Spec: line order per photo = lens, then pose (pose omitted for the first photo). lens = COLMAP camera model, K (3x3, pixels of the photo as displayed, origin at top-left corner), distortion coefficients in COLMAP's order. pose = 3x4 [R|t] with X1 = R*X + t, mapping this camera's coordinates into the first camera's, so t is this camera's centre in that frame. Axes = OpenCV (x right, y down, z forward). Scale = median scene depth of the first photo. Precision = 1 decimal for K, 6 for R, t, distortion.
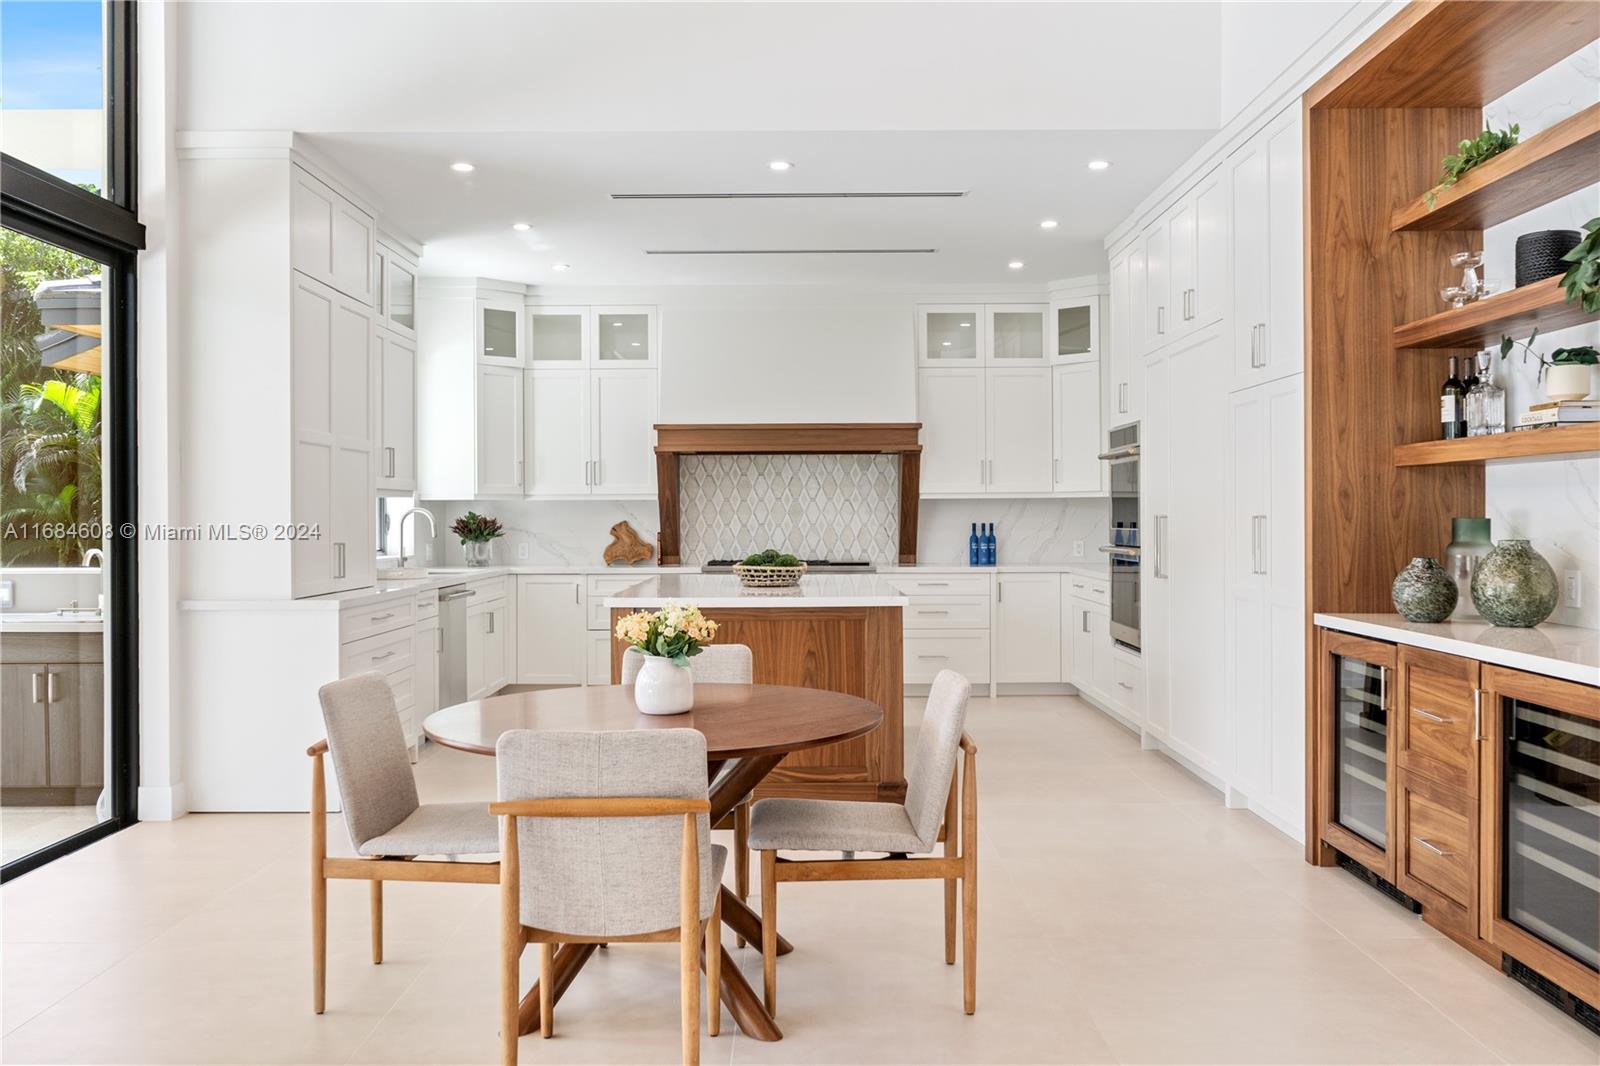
lens RADIAL K [[1292.9, 0, 780.2], [0, 1292.9, 418.4], [0, 0, 1]] dist [-0.021621, 0.003380]
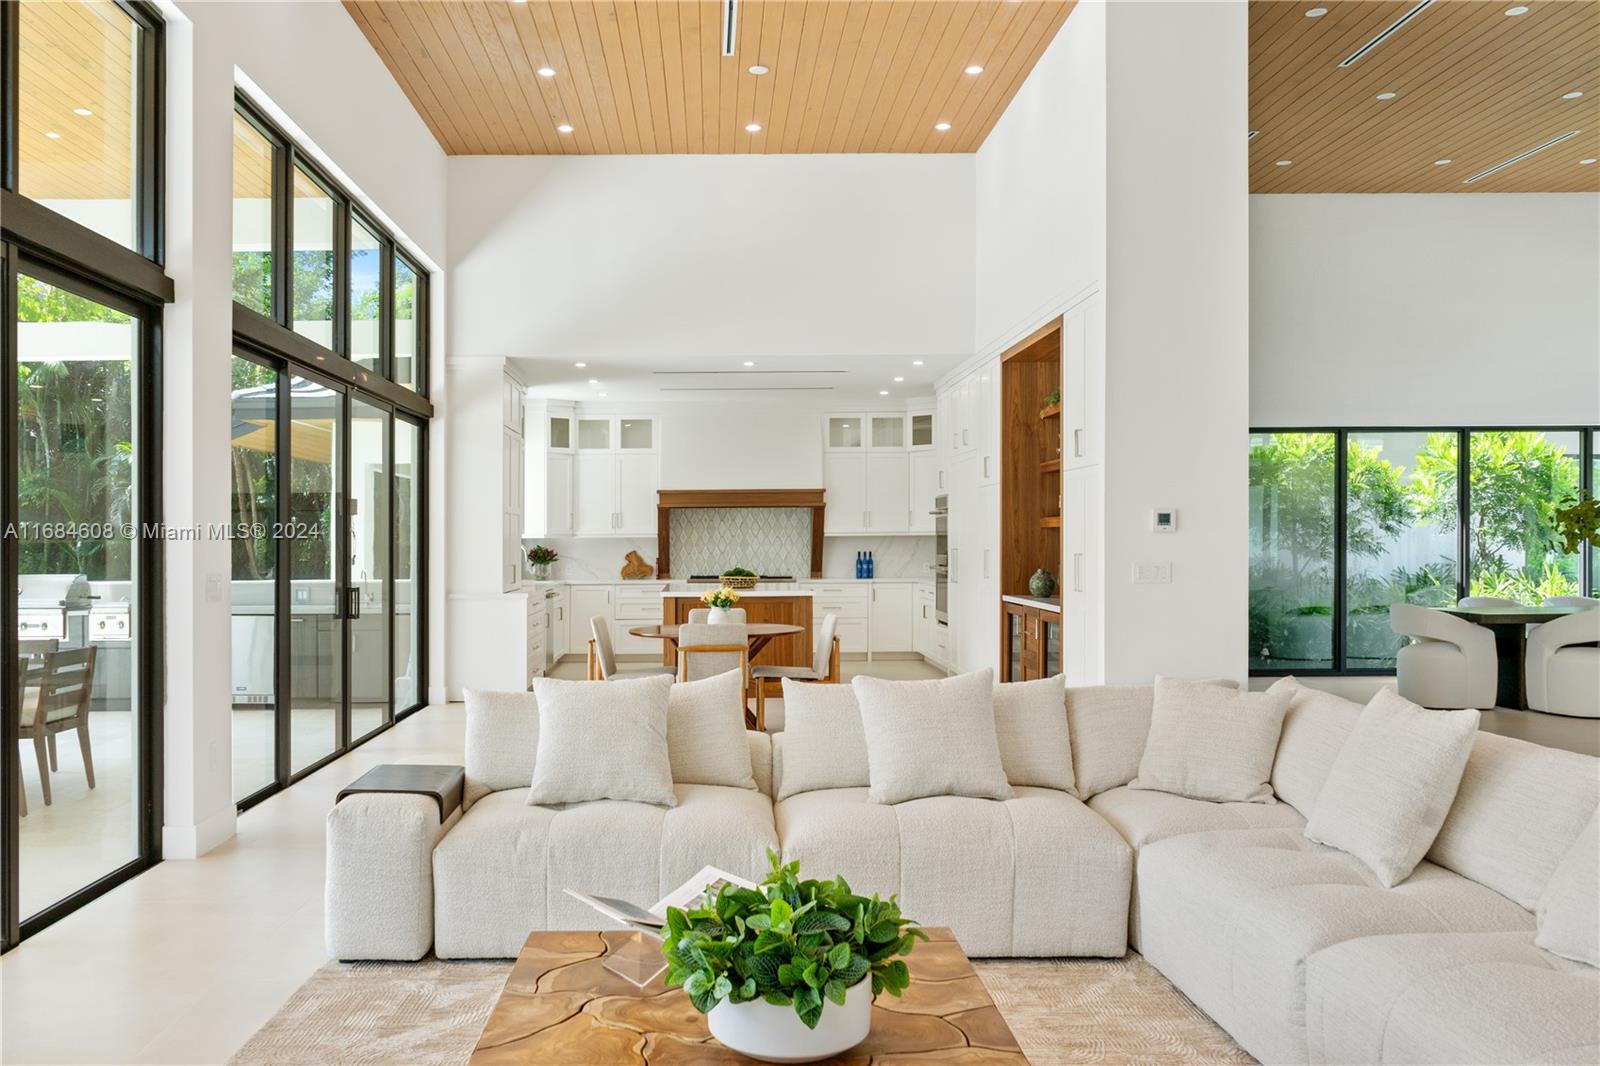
lens RADIAL K [[1292.9, 0, 799.7], [0, 1292.9, 534.5], [0, 0, 1]] dist [-0.021621, 0.003380]
pose [[0.996614, -0.001145, 0.082218, -0.053038], [-0.004704, 0.997472, 0.070905, -0.053329], [-0.082092, -0.071051, 0.994089, -0.581830]]
